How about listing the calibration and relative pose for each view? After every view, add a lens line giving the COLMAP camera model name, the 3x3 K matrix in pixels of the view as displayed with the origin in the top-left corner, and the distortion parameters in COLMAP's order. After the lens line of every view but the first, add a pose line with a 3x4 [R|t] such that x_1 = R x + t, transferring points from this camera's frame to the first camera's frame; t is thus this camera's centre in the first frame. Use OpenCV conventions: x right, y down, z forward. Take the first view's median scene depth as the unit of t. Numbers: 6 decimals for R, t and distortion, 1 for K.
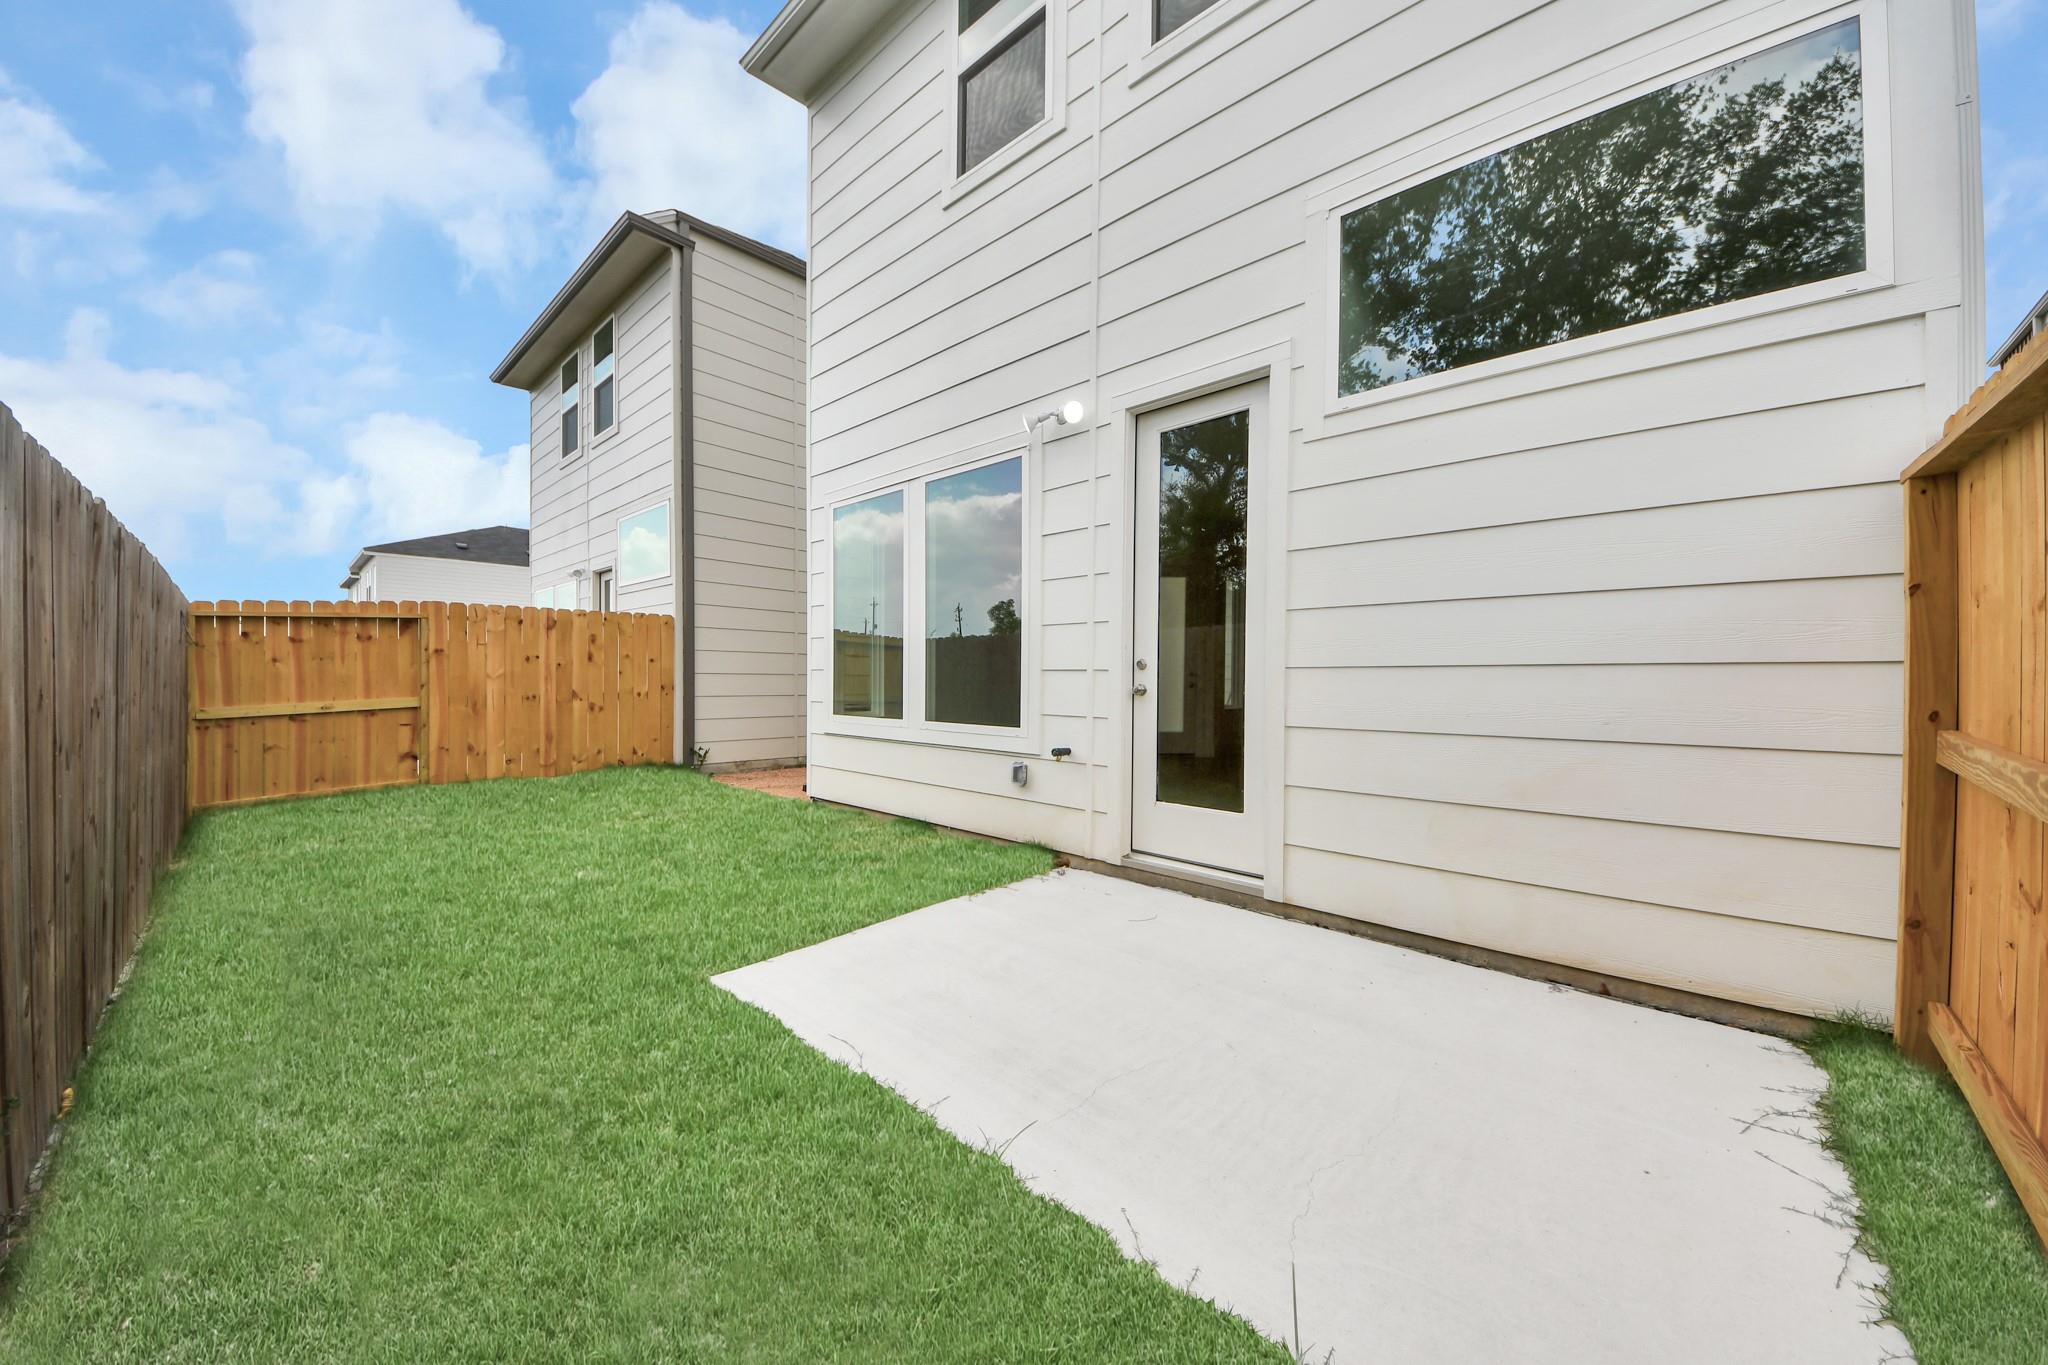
lens RADIAL K [[726.0, 0, 1016.1], [0, 726.0, 676.5], [0, 0, 1]] dist [0.045258, -0.028593]
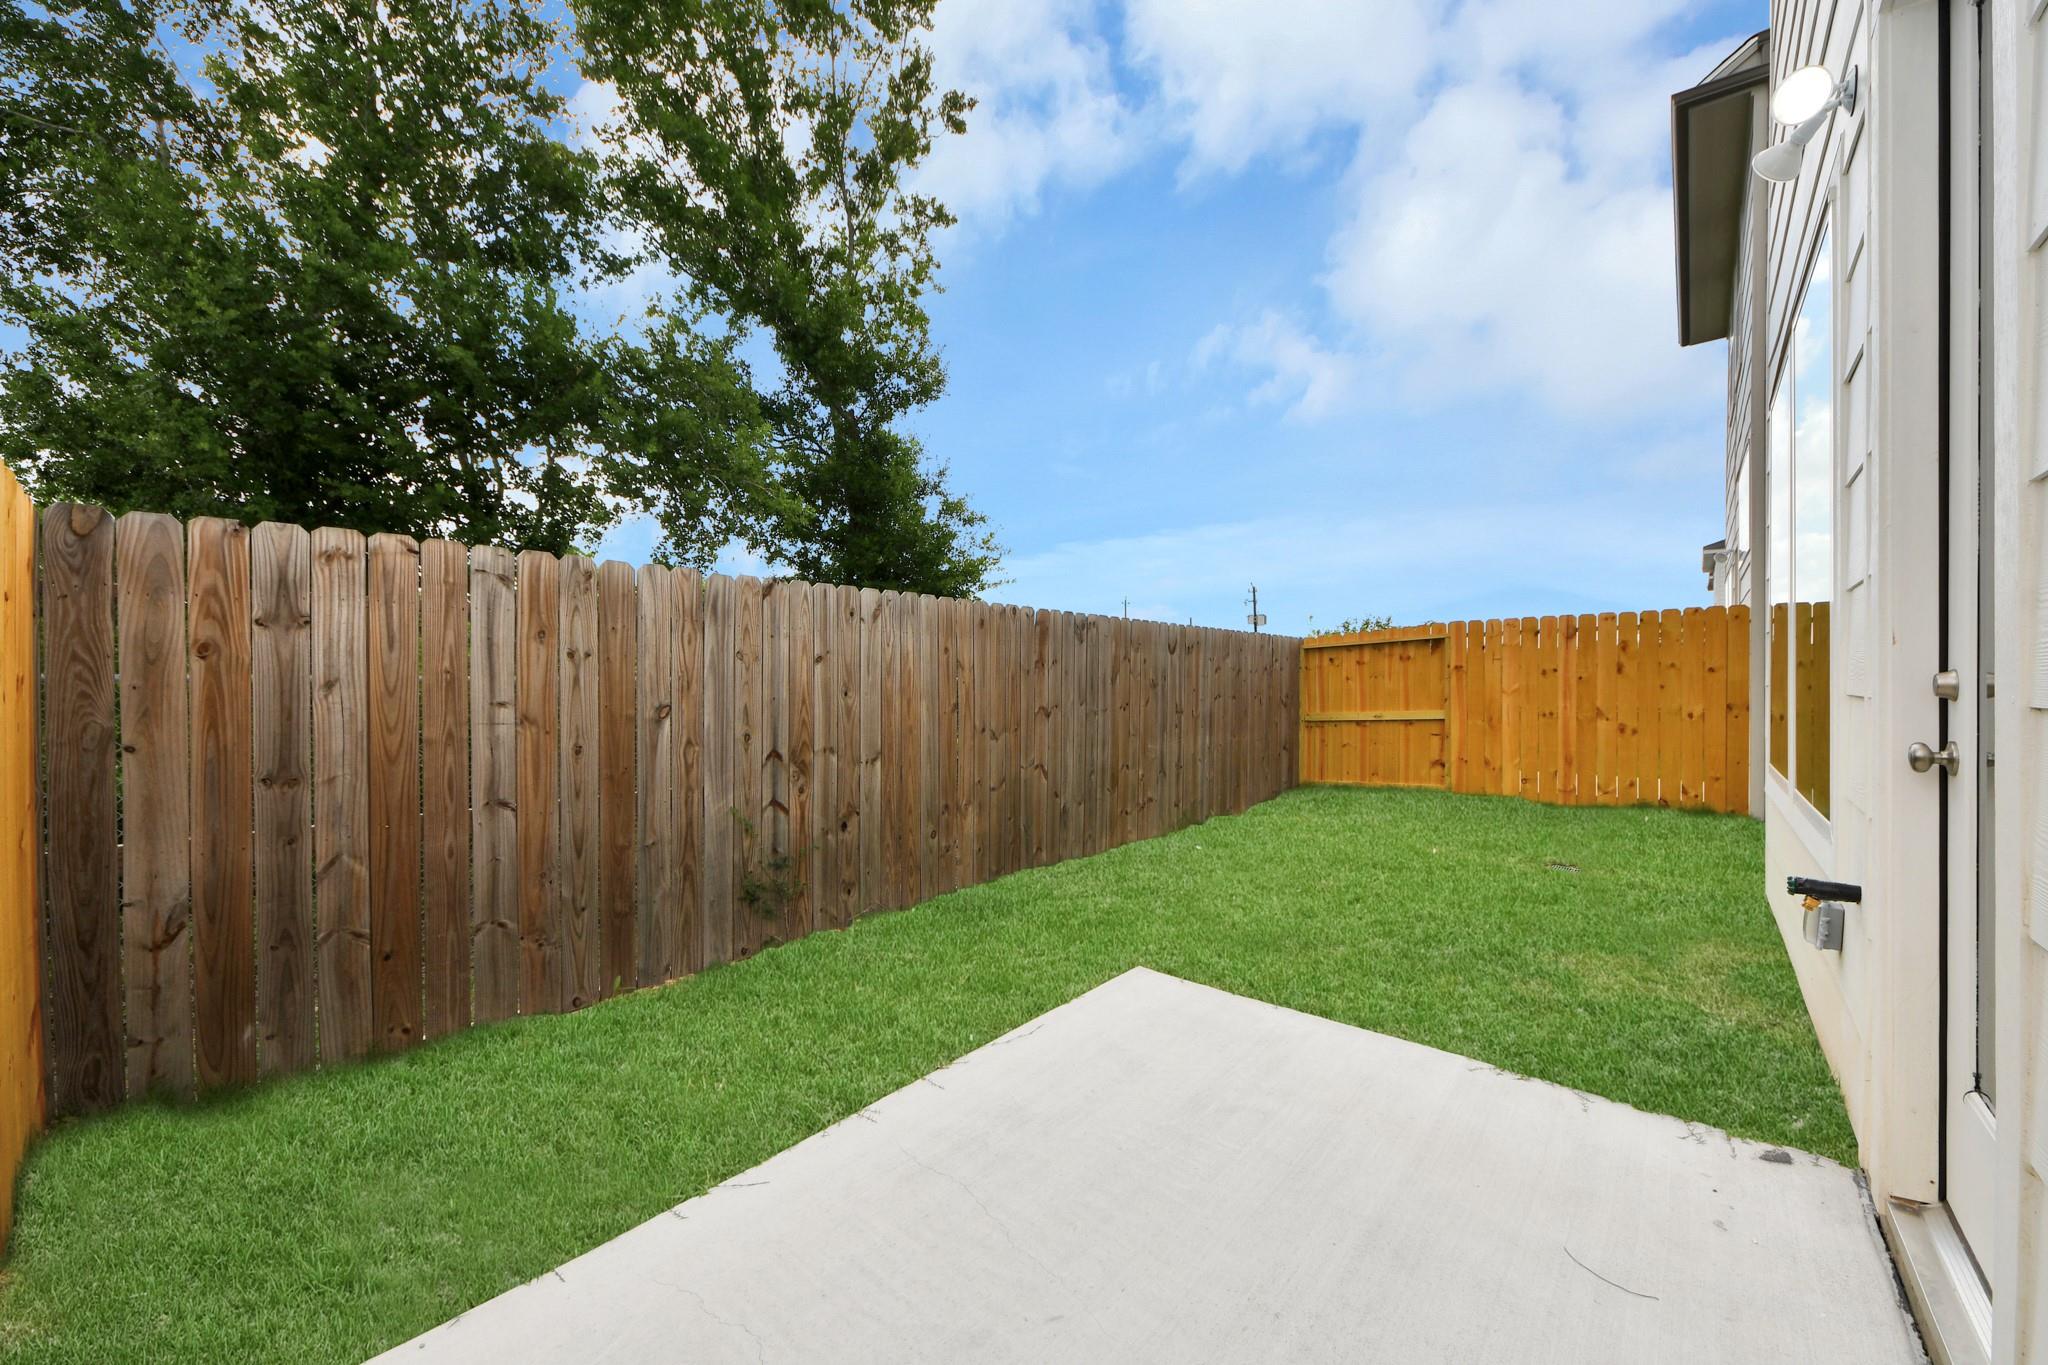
lens RADIAL K [[764.5, 0, 1024.0], [0, 764.5, 682.5], [0, 0, 1]] dist [0.010911, -0.000157]
pose [[0.043380, -0.010190, -0.999007, 0.301315], [-0.003091, 0.999942, -0.010334, 0.000608], [0.999054, 0.003536, 0.043345, 0.331719]]
